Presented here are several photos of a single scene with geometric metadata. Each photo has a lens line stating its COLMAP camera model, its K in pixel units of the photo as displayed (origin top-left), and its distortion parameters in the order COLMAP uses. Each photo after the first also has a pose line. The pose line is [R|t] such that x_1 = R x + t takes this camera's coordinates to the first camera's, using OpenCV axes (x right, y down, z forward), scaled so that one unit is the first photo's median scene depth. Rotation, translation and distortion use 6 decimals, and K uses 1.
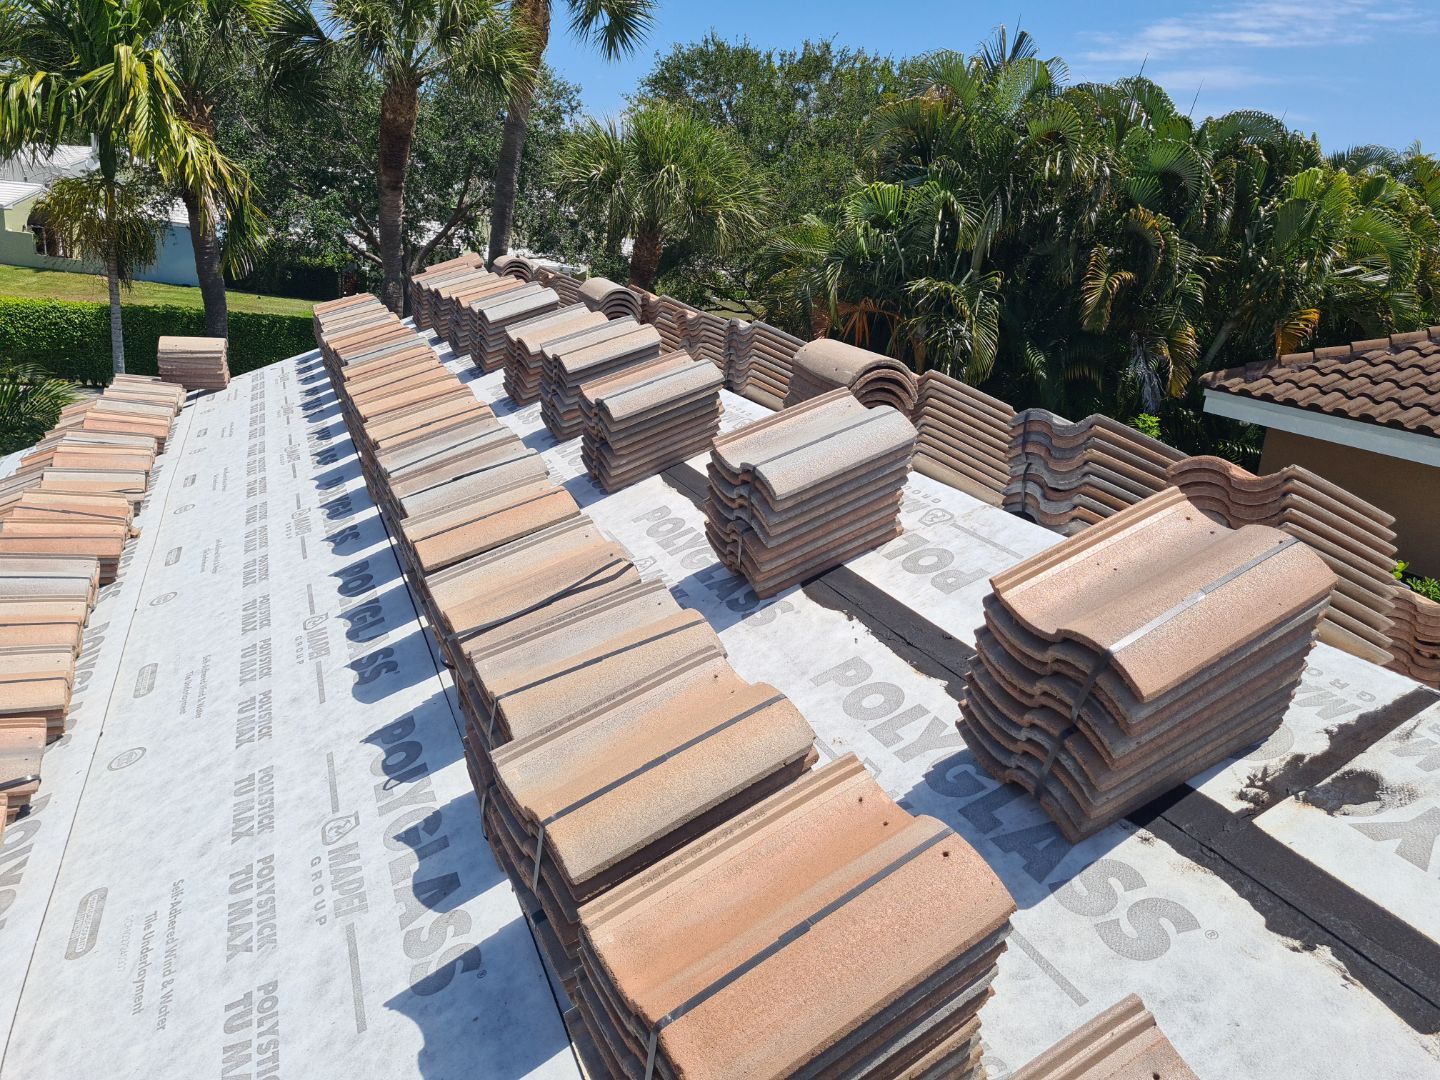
lens RADIAL K [[1095.6, 0, 709.8], [0, 1095.6, 533.4], [0, 0, 1]] dist [0.056846, -0.049279]
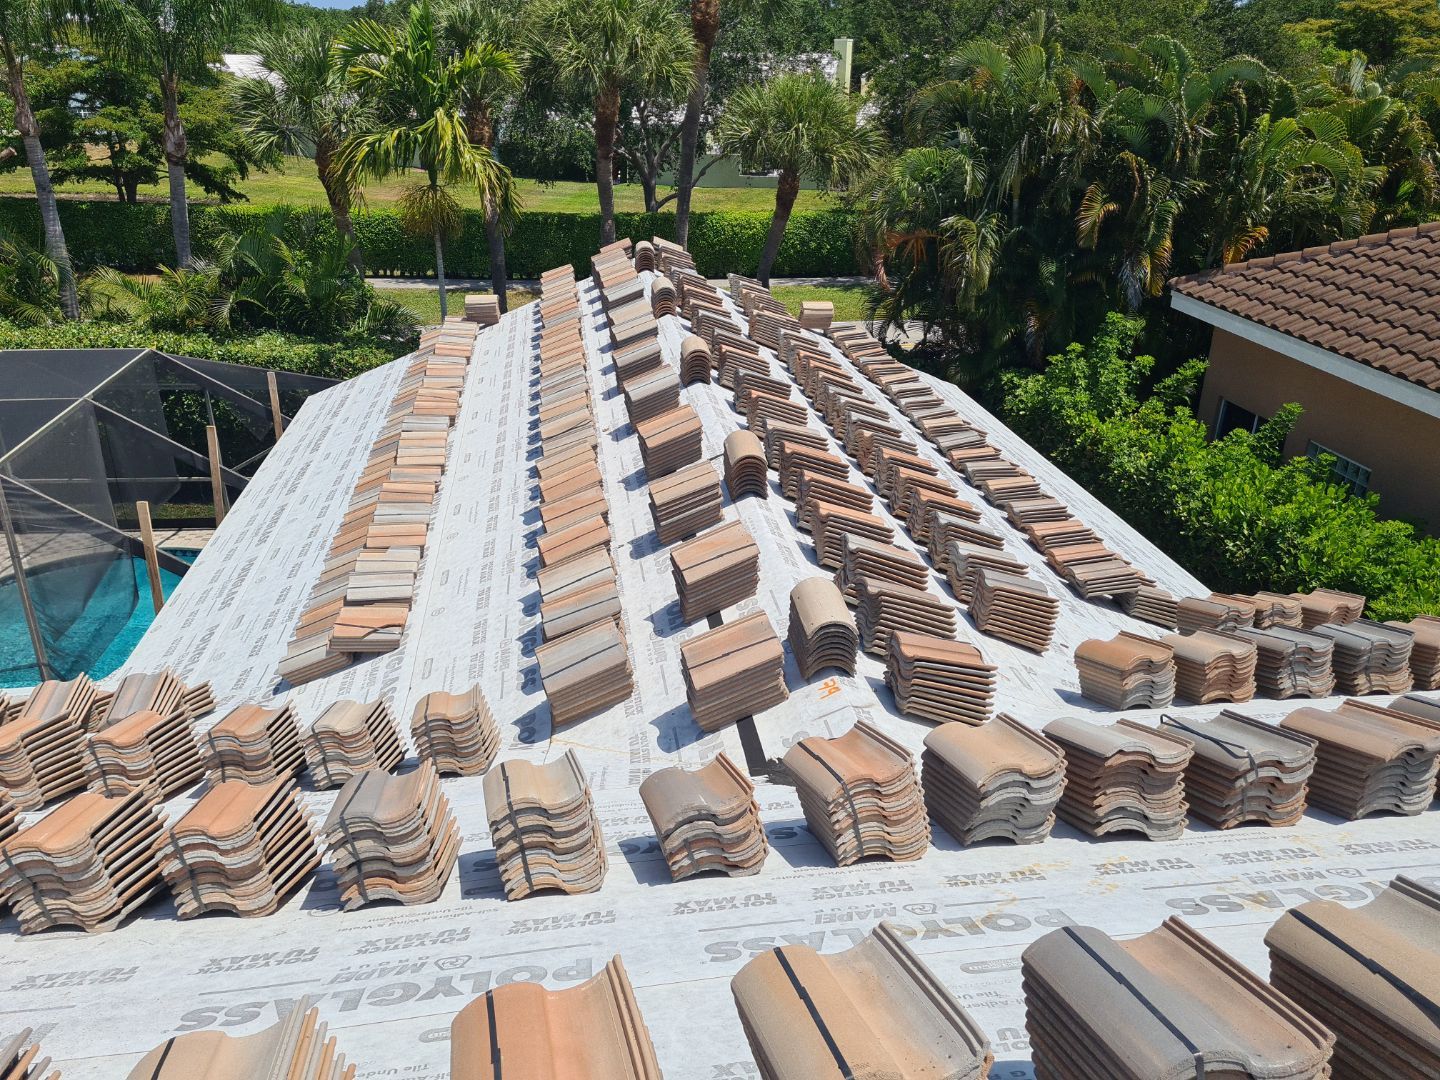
lens RADIAL K [[1095.6, 0, 709.8], [0, 1095.6, 533.4], [0, 0, 1]] dist [0.056846, -0.049279]
pose [[0.970459, 0.032963, -0.239003, 0.246399], [-0.000139, 0.990699, 0.136070, -0.020764], [0.241265, -0.132017, 0.961438, -0.504020]]
